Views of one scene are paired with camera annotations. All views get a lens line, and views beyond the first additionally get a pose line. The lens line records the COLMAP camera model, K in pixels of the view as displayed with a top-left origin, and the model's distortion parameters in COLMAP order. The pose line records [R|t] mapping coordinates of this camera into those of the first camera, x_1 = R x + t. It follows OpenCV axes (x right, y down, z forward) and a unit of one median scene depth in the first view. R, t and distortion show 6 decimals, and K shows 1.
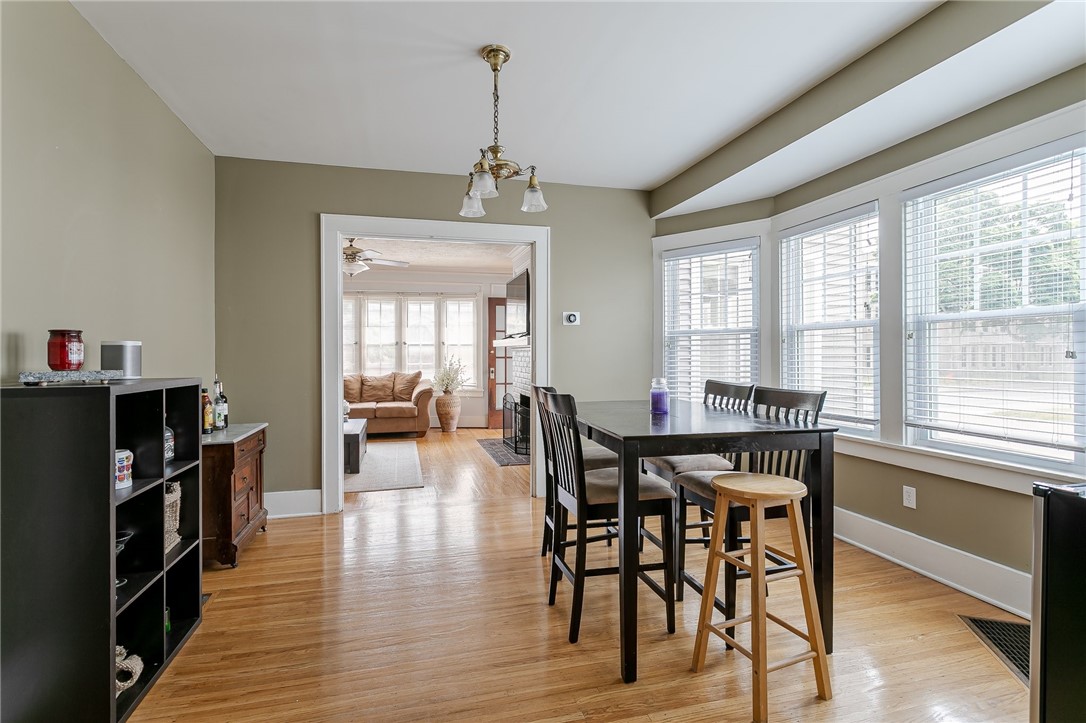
lens RADIAL K [[509.4, 0, 518.1], [0, 509.4, 359.7], [0, 0, 1]] dist [-0.003259, 0.002951]
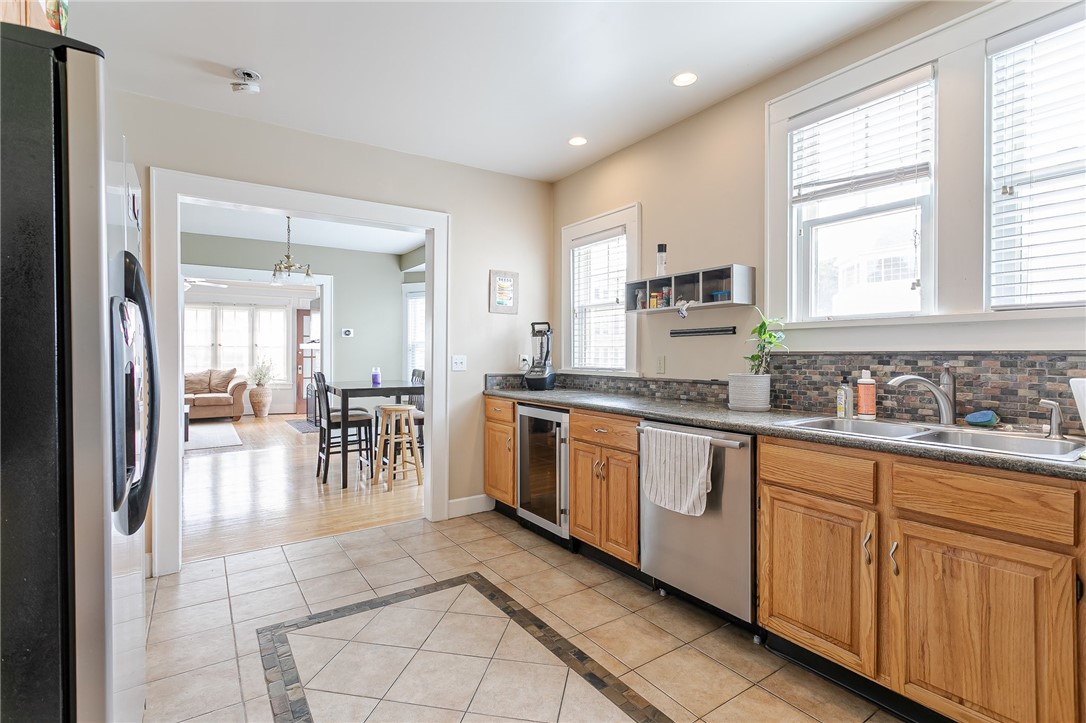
lens RADIAL K [[509.4, 0, 524.7], [0, 509.4, 355.6], [0, 0, 1]] dist [-0.003259, 0.002951]
pose [[0.941464, 0.005265, 0.337073, 0.048853], [-0.002524, 0.999960, -0.008569, 0.001479], [-0.337105, 0.007216, 0.941440, -0.377828]]
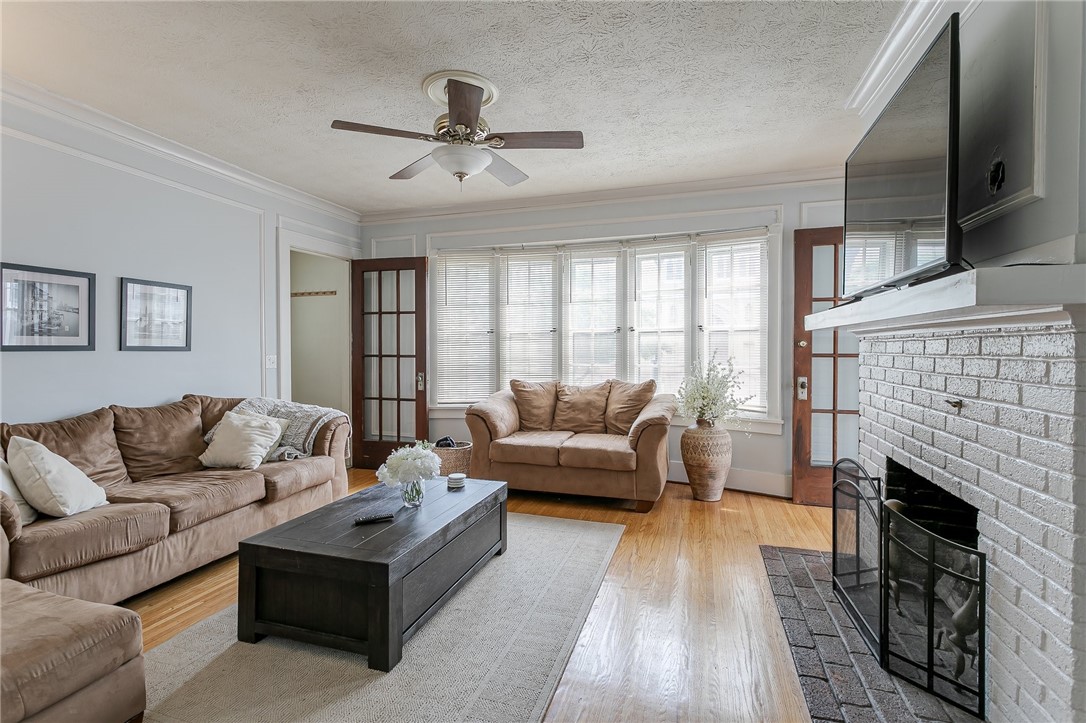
lens RADIAL K [[509.4, 0, 544.1], [0, 509.4, 358.0], [0, 0, 1]] dist [-0.003259, 0.002951]
pose [[0.864808, 0.008325, -0.502034, -0.021794], [-0.008160, 0.999964, 0.002525, -0.000797], [0.502037, 0.001913, 0.864844, 0.483082]]
